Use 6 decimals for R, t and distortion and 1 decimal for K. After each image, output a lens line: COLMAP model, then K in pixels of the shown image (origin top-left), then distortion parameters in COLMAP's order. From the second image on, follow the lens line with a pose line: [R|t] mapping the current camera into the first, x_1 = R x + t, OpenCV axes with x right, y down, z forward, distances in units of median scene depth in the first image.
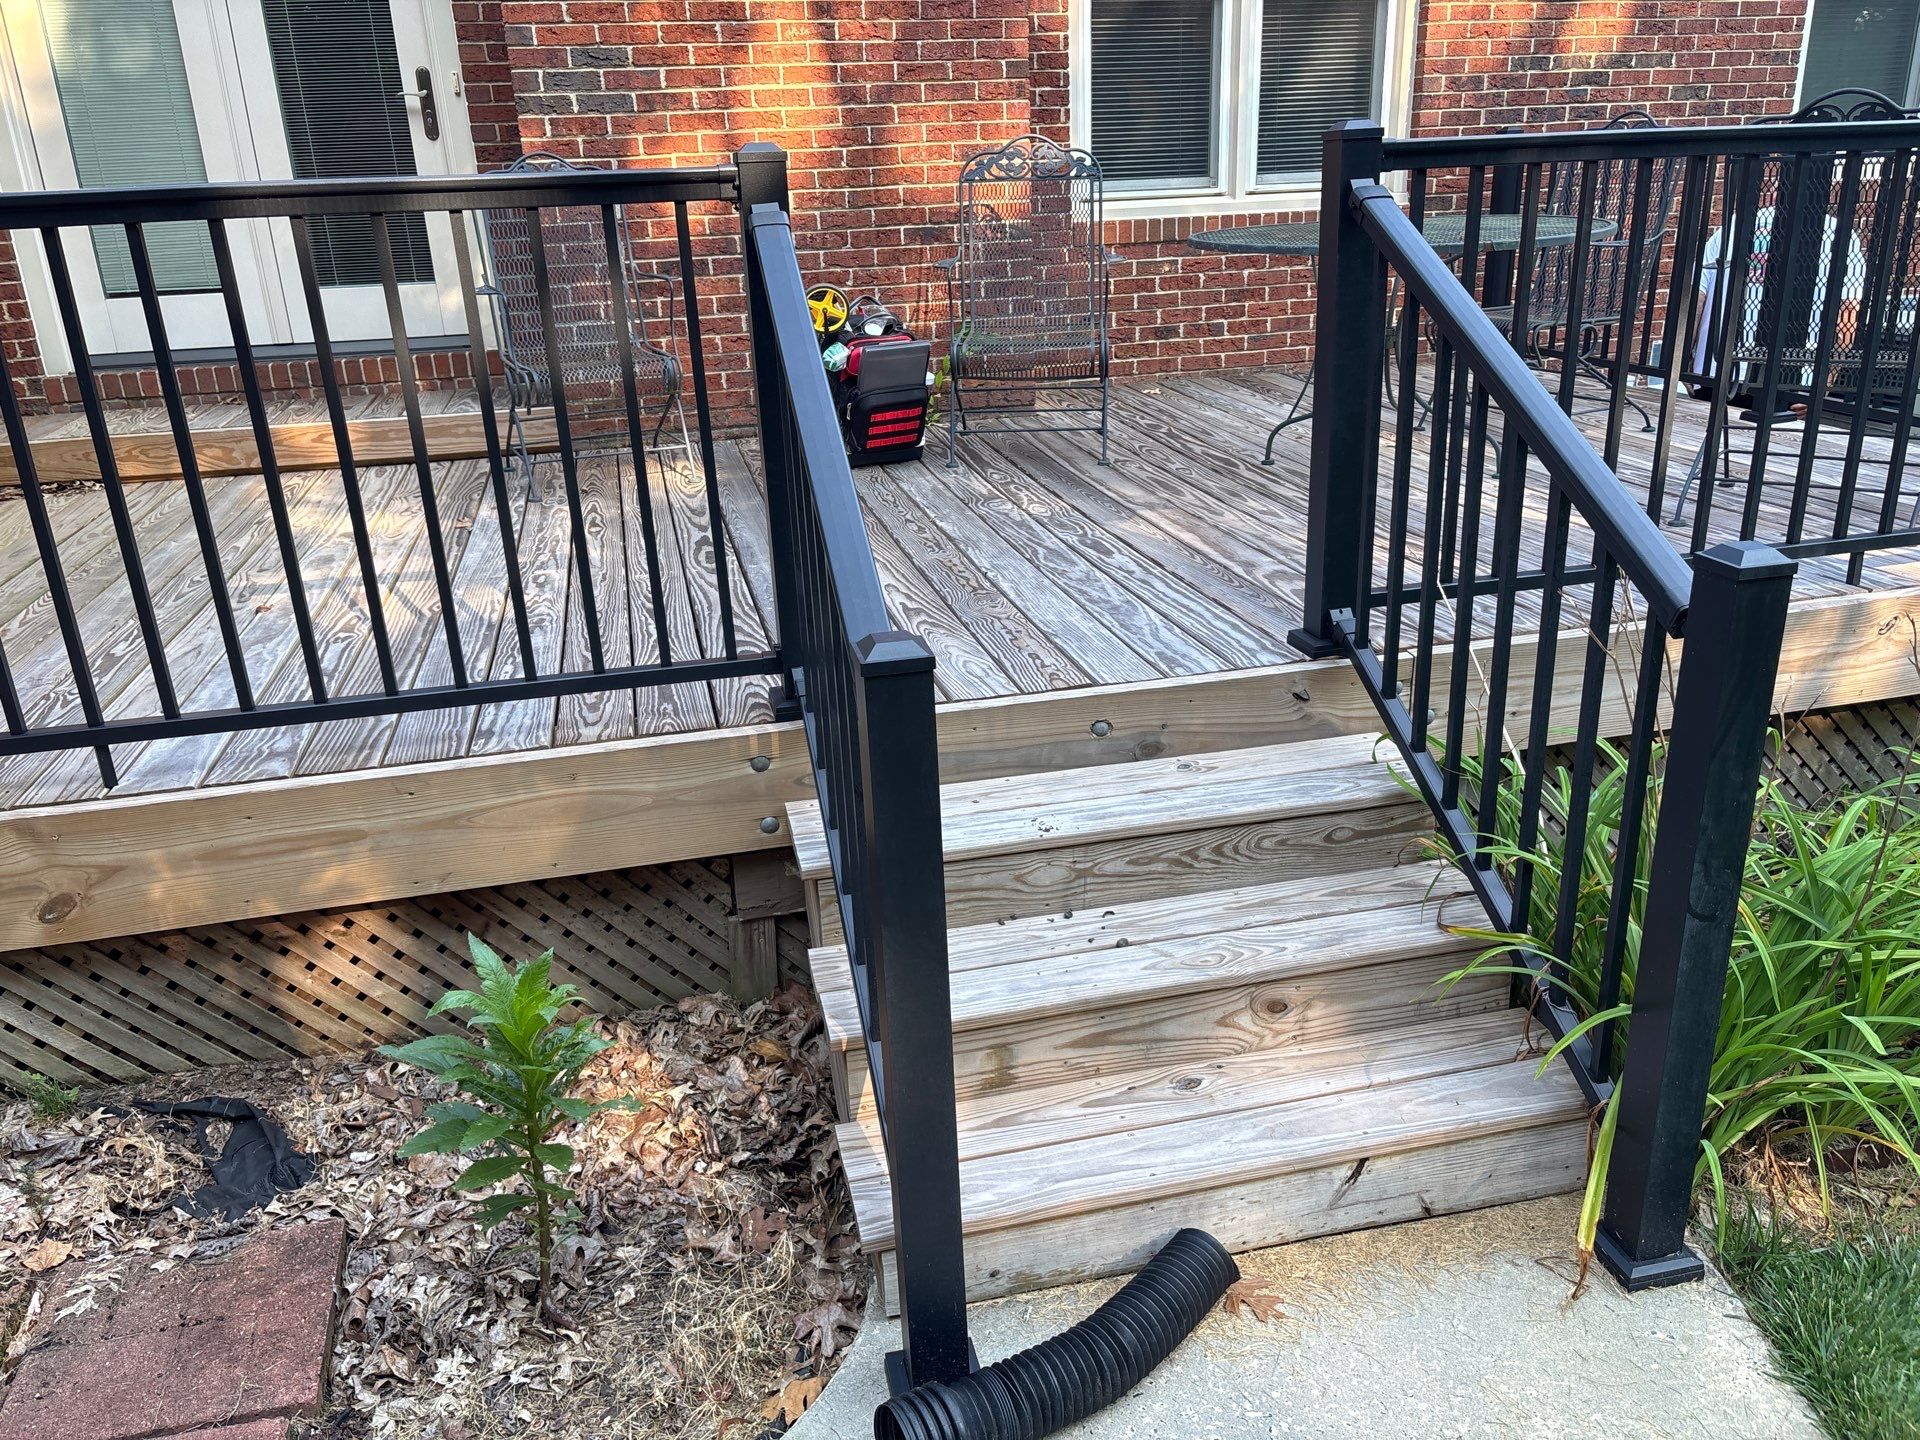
lens RADIAL K [[1496.2, 0, 960.0], [0, 1496.2, 720.0], [0, 0, 1]] dist [0.092555, -0.137032]
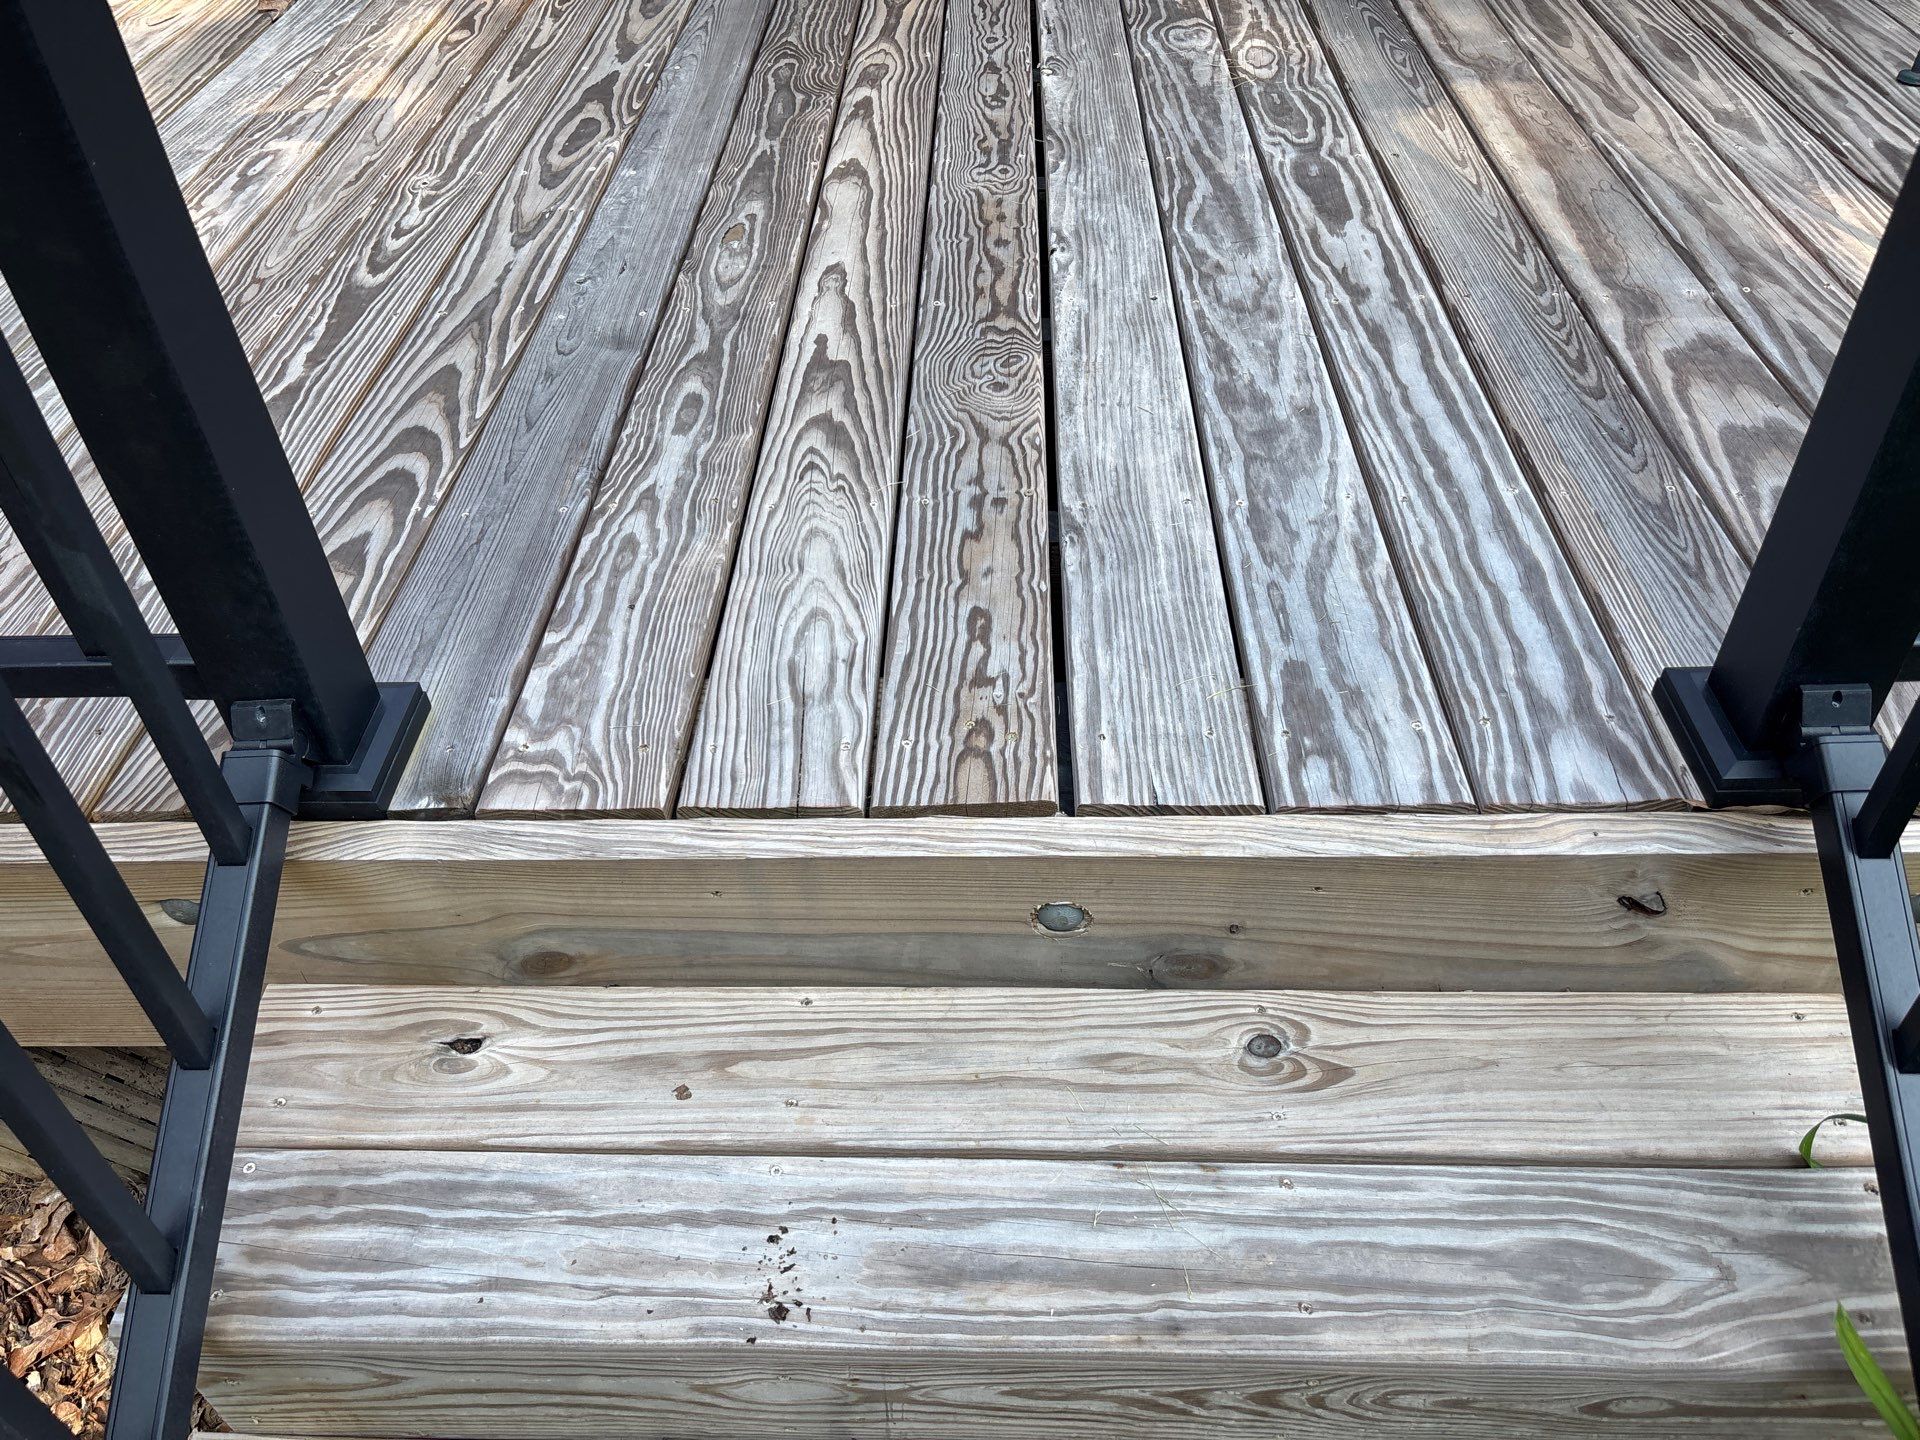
lens RADIAL K [[1517.7, 0, 931.7], [0, 1517.7, 721.2], [0, 0, 1]] dist [0.003951, -0.003411]
pose [[0.966150, 0.169996, -0.194053, 0.133498], [-0.084973, 0.919913, 0.382805, -0.192520], [0.243587, -0.353358, 0.903218, 0.686285]]
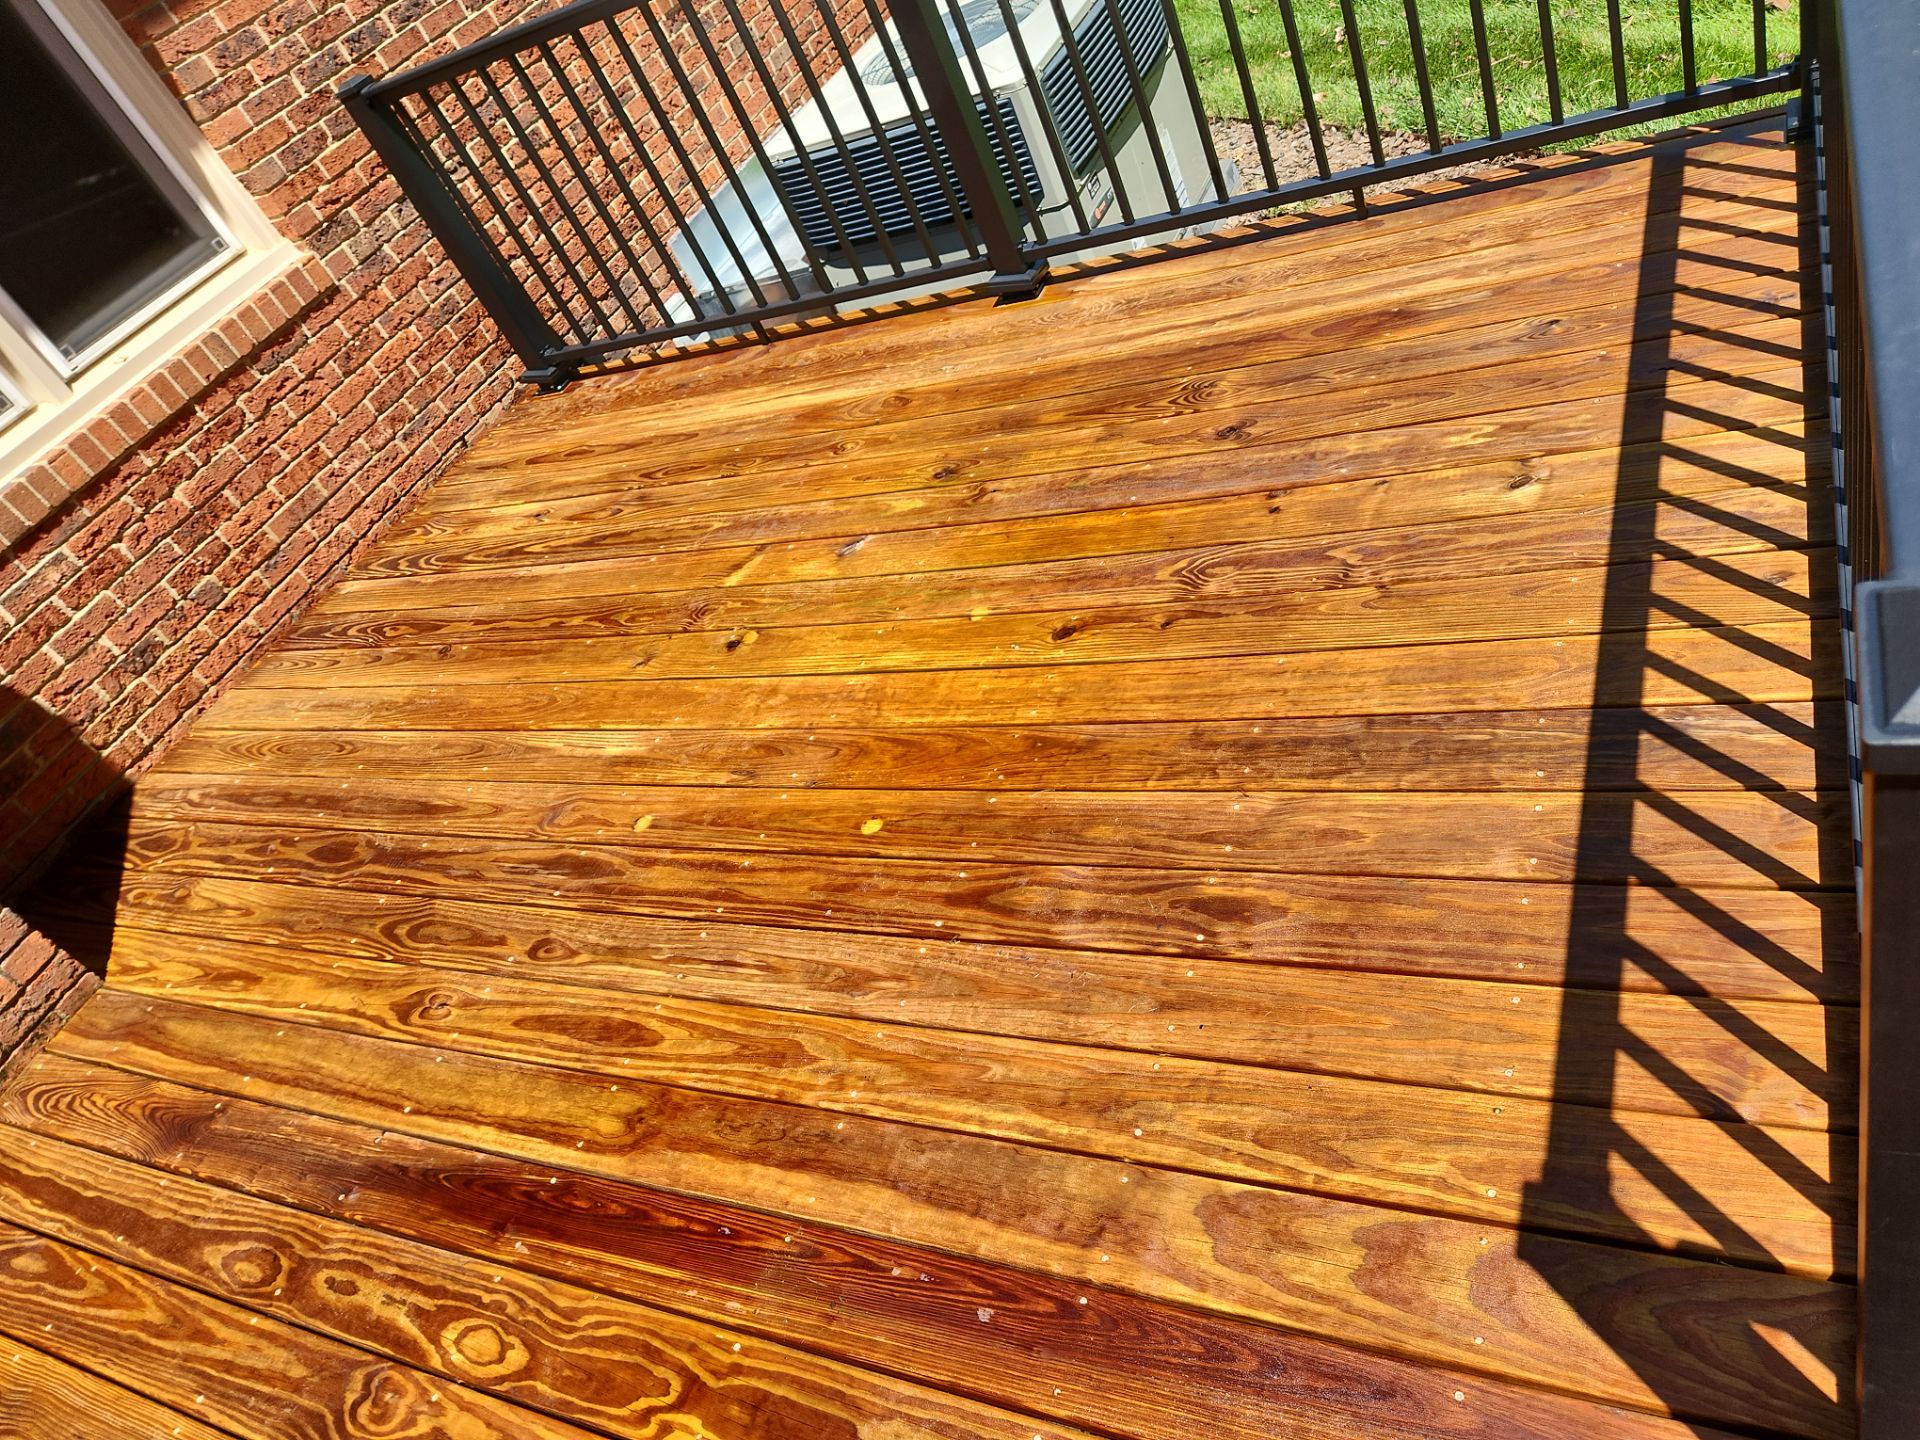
lens RADIAL K [[1334.8, 0, 993.6], [0, 1334.8, 709.0], [0, 0, 1]] dist [0.073430, -0.064636]
pose [[0.545934, -0.673245, 0.498695, 0.098625], [0.597526, 0.730105, 0.331525, -0.506287], [-0.587298, 0.116992, 0.800871, 0.914772]]
